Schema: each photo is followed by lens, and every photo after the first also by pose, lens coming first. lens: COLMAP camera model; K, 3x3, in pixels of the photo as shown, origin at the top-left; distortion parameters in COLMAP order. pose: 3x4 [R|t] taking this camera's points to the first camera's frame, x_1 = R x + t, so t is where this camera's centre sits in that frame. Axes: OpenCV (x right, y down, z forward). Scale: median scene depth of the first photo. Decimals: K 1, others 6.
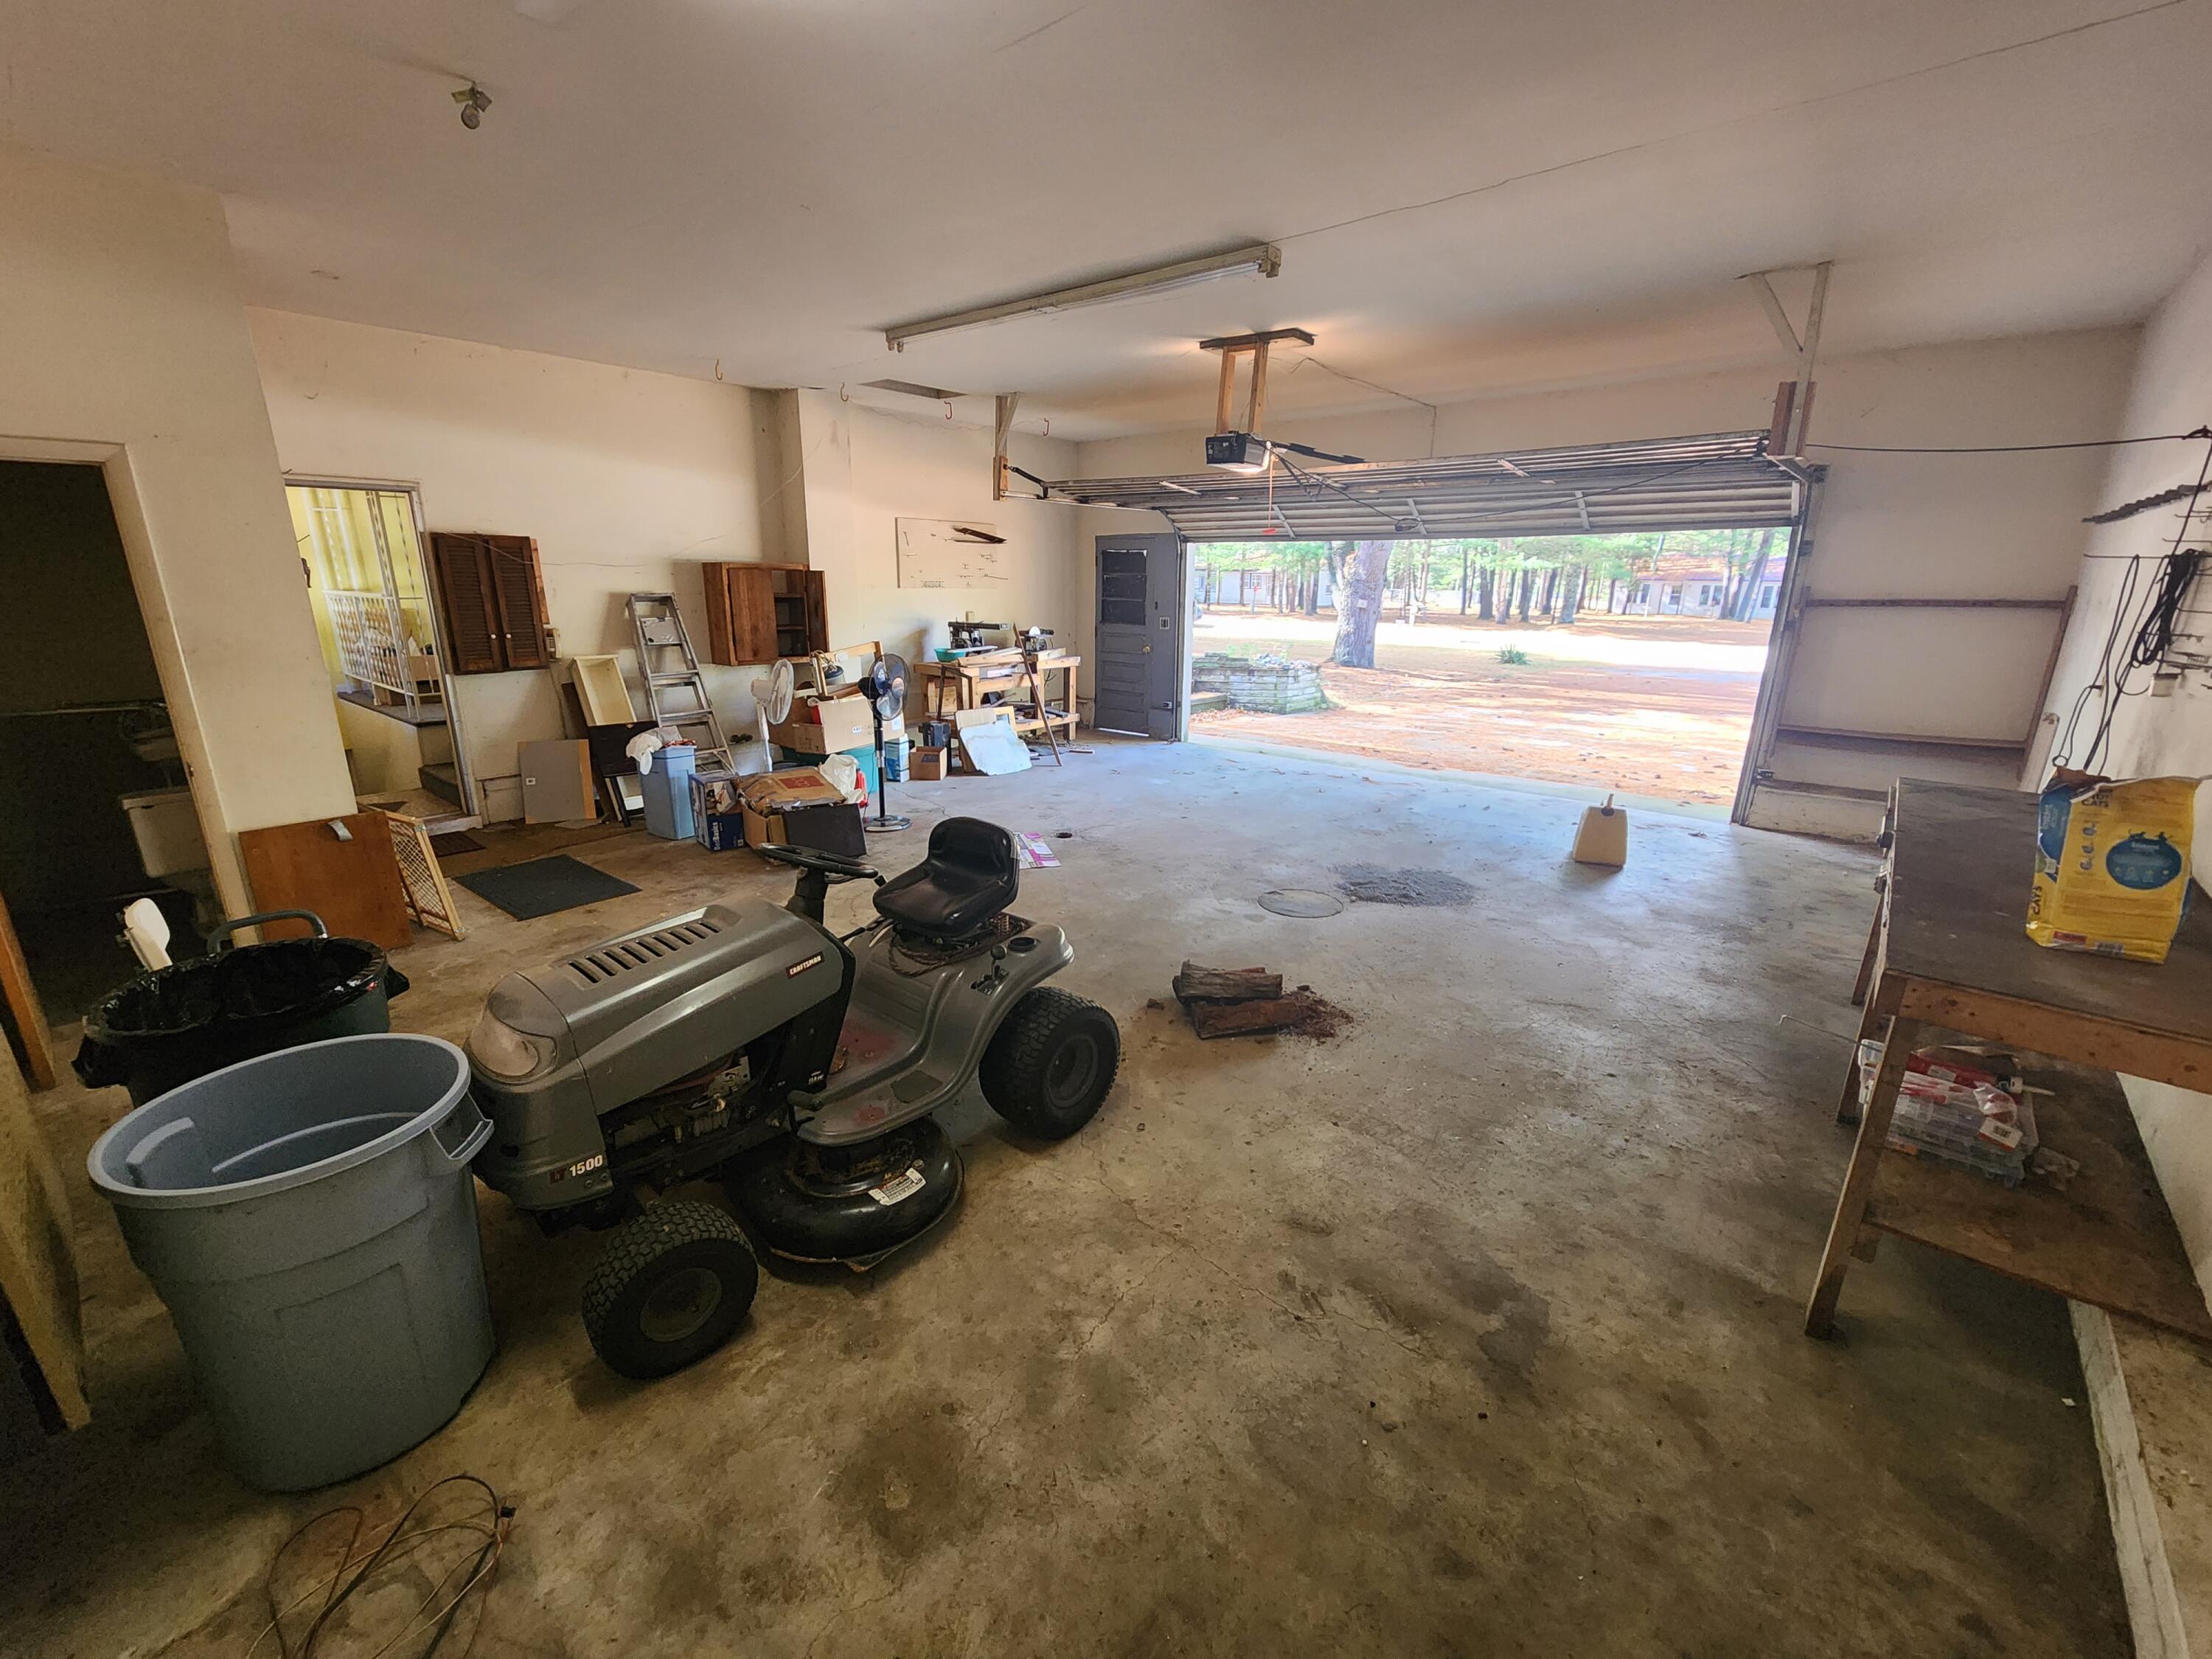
lens RADIAL K [[900.7, 0, 1094.5], [0, 900.7, 837.3], [0, 0, 1]] dist [0.003417, 0.000416]
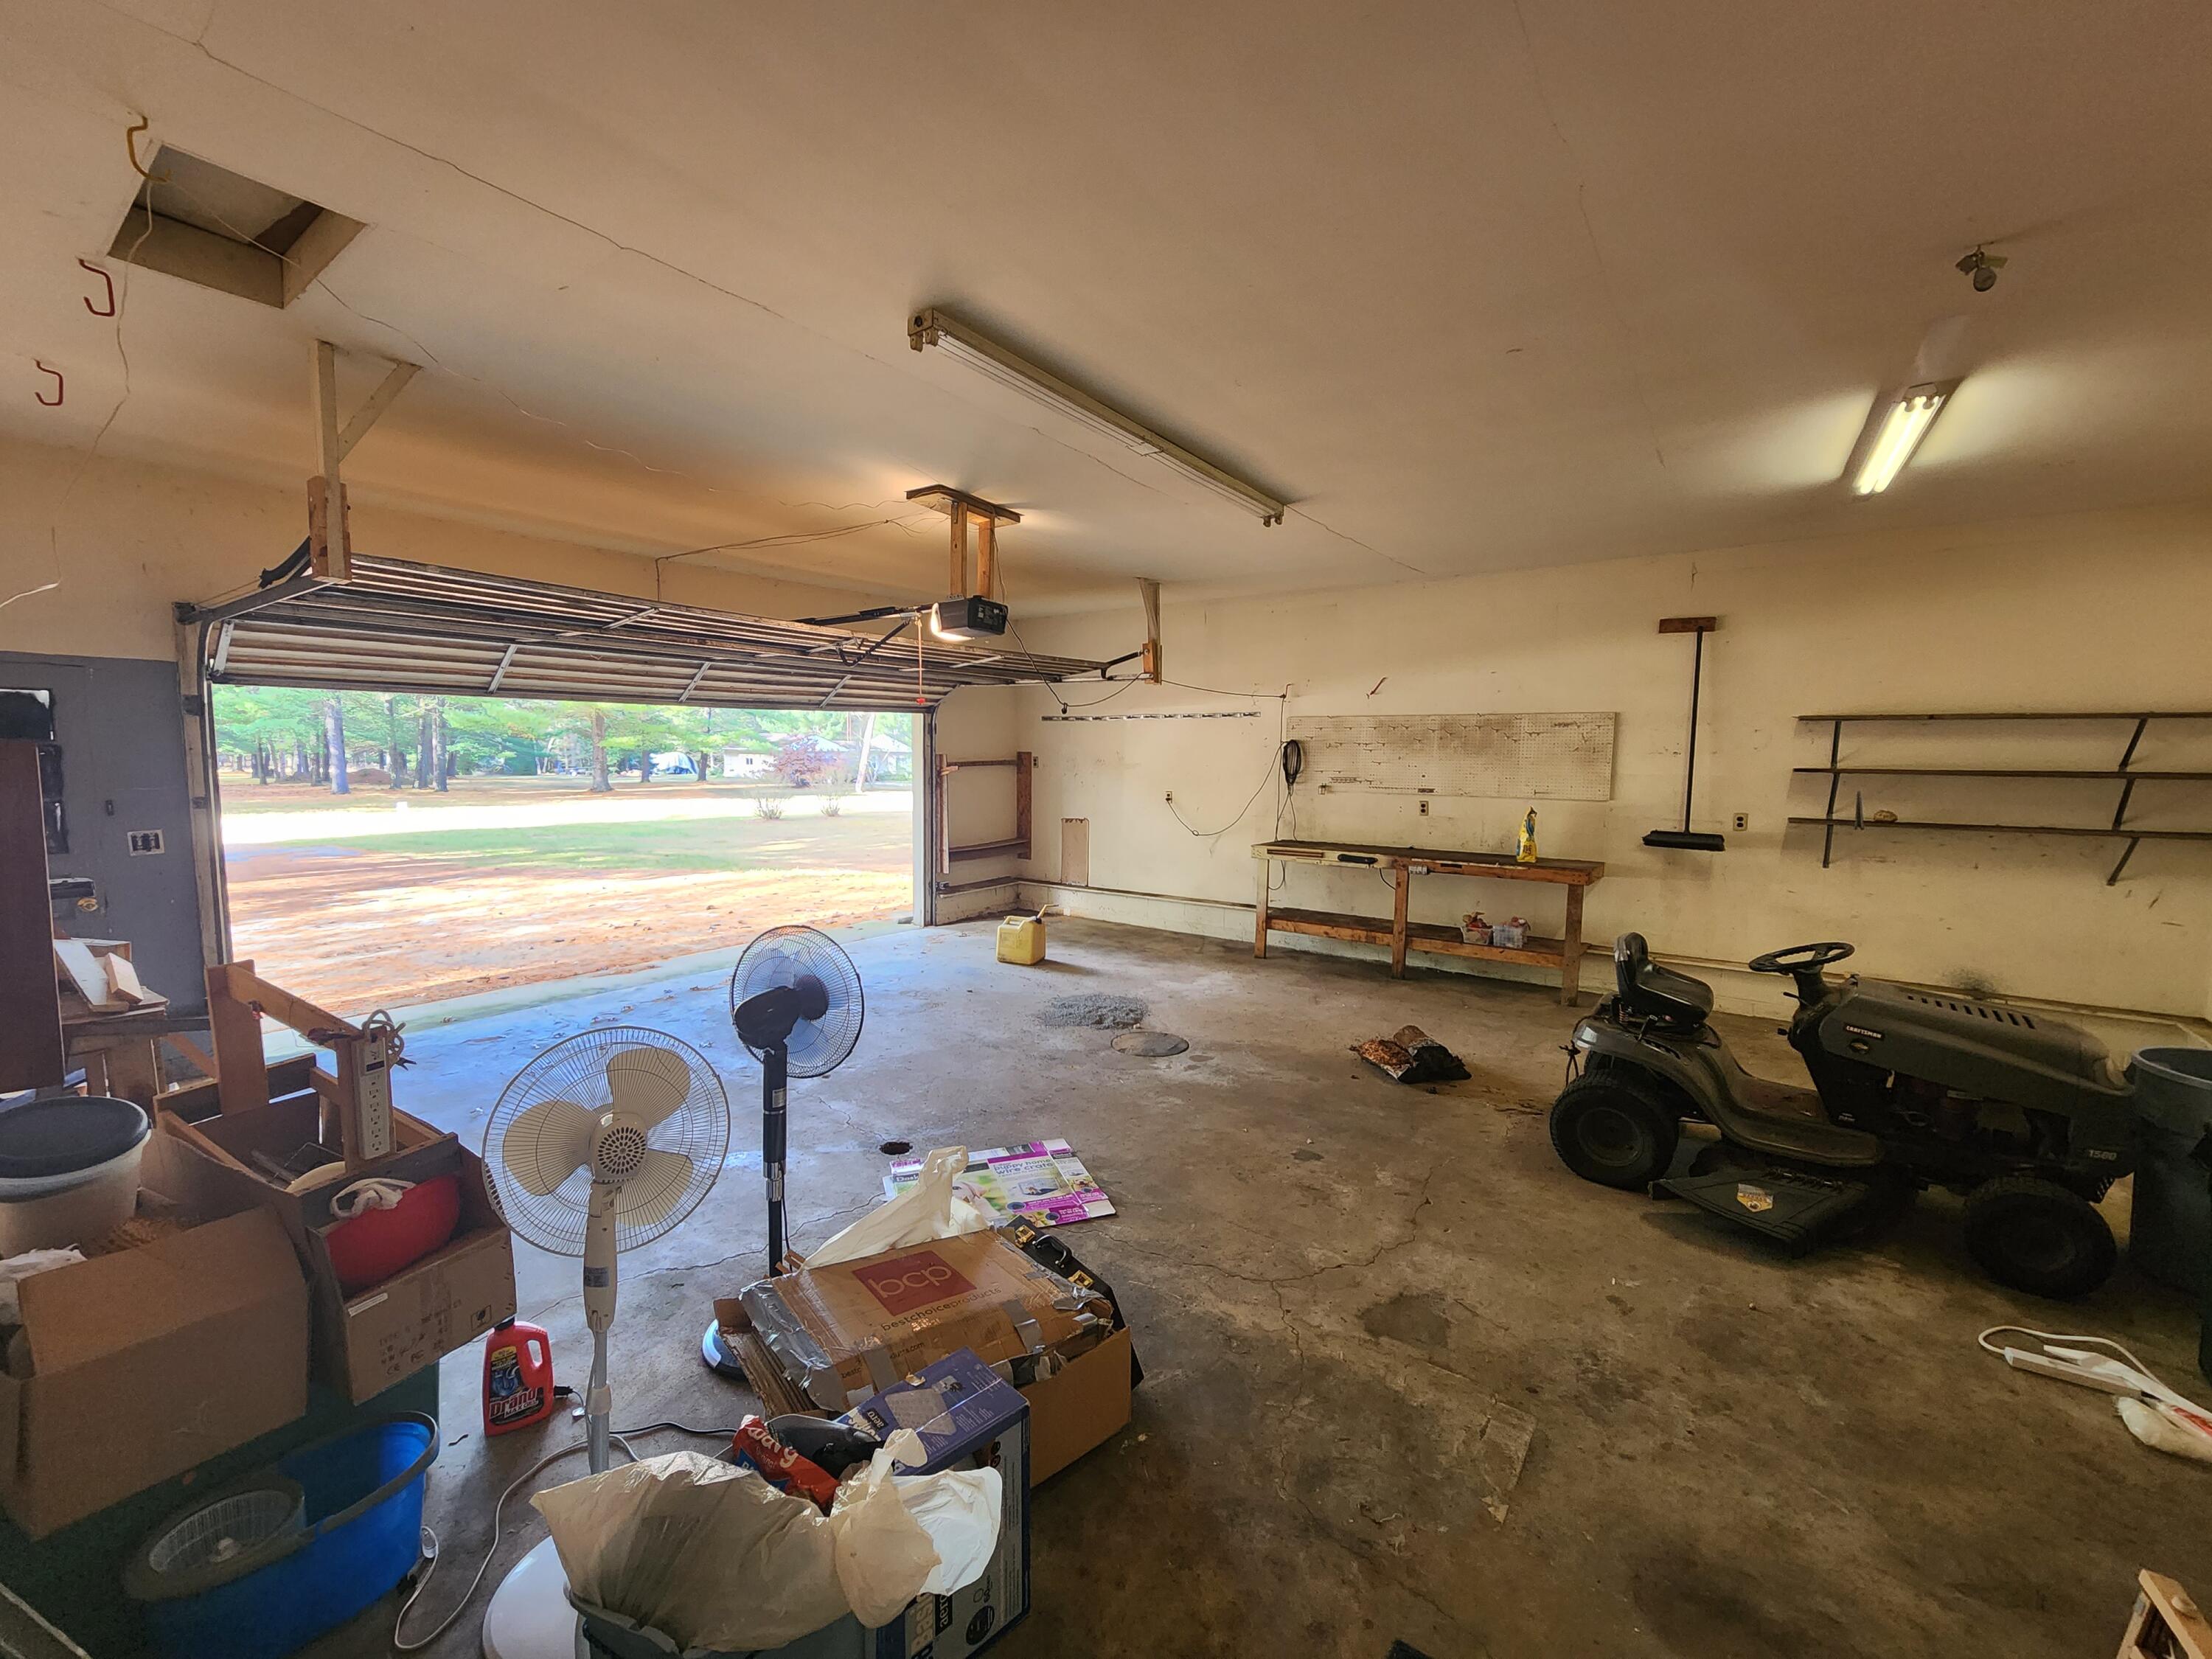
lens RADIAL K [[900.7, 0, 1091.4], [0, 900.7, 825.8], [0, 0, 1]] dist [0.003417, 0.000416]
pose [[-0.068787, -0.090981, 0.993474, -0.757657], [0.271745, 0.956468, 0.106408, -0.288752], [-0.959908, 0.277292, -0.041068, 0.972639]]
